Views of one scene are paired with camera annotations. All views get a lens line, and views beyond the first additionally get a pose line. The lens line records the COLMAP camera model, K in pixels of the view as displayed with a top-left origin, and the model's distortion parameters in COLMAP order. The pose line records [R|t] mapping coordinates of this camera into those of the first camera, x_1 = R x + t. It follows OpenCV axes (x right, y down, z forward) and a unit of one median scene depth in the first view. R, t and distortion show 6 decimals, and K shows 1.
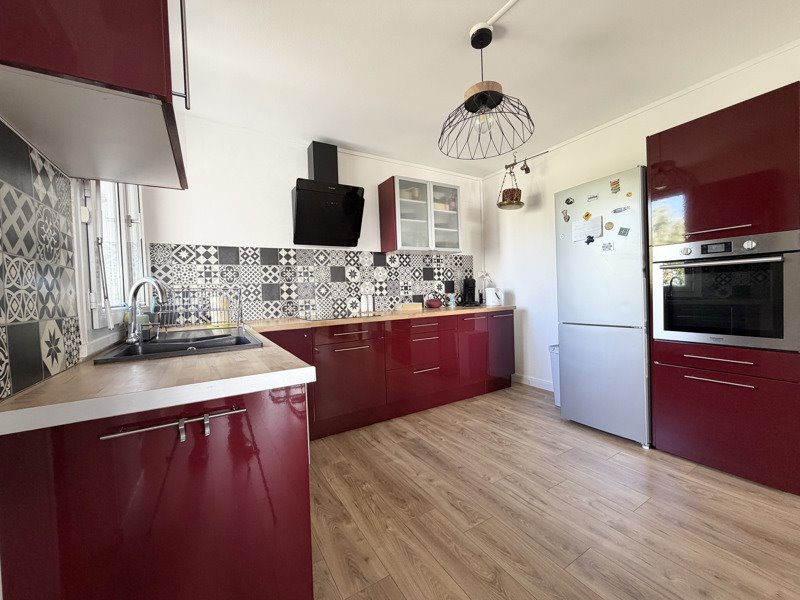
lens RADIAL K [[319.9, 0, 399.0], [0, 319.9, 301.0], [0, 0, 1]] dist [0.000291, 0.000013]
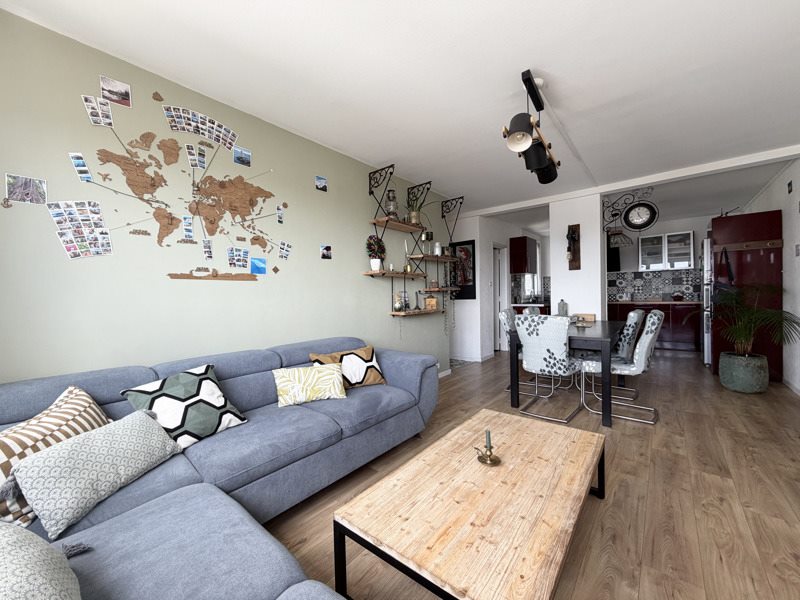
lens RADIAL K [[319.9, 0, 399.0], [0, 319.9, 301.0], [0, 0, 1]] dist [0.000291, 0.000013]
pose [[0.339127, 0.045875, -0.939622, 1.481338], [-0.014309, 0.998946, 0.043607, -0.037506], [0.940632, -0.001344, 0.339426, -1.236783]]
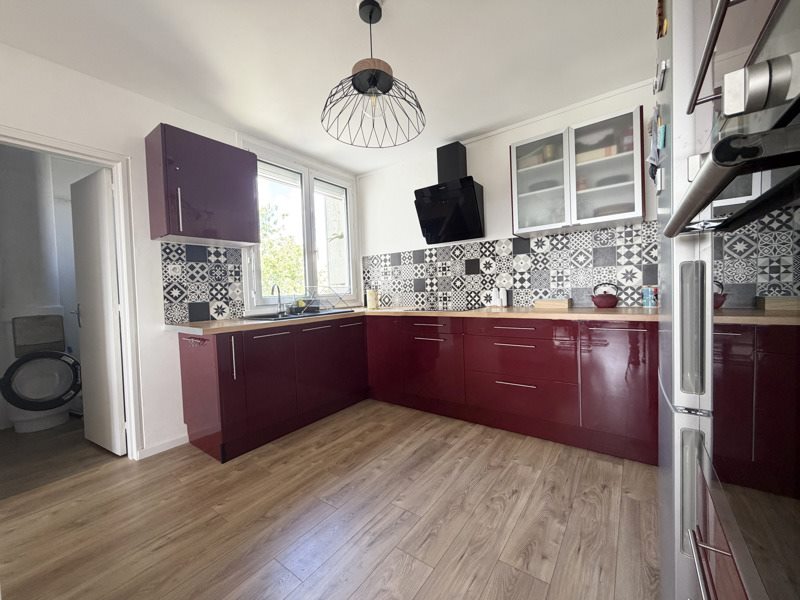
lens RADIAL K [[319.9, 0, 399.0], [0, 319.9, 301.0], [0, 0, 1]] dist [0.000291, 0.000013]
pose [[0.378153, 0.053800, -0.924178, 0.672645], [-0.003136, 0.998379, 0.056836, -0.034228], [0.925738, -0.018594, 0.377709, 0.415936]]
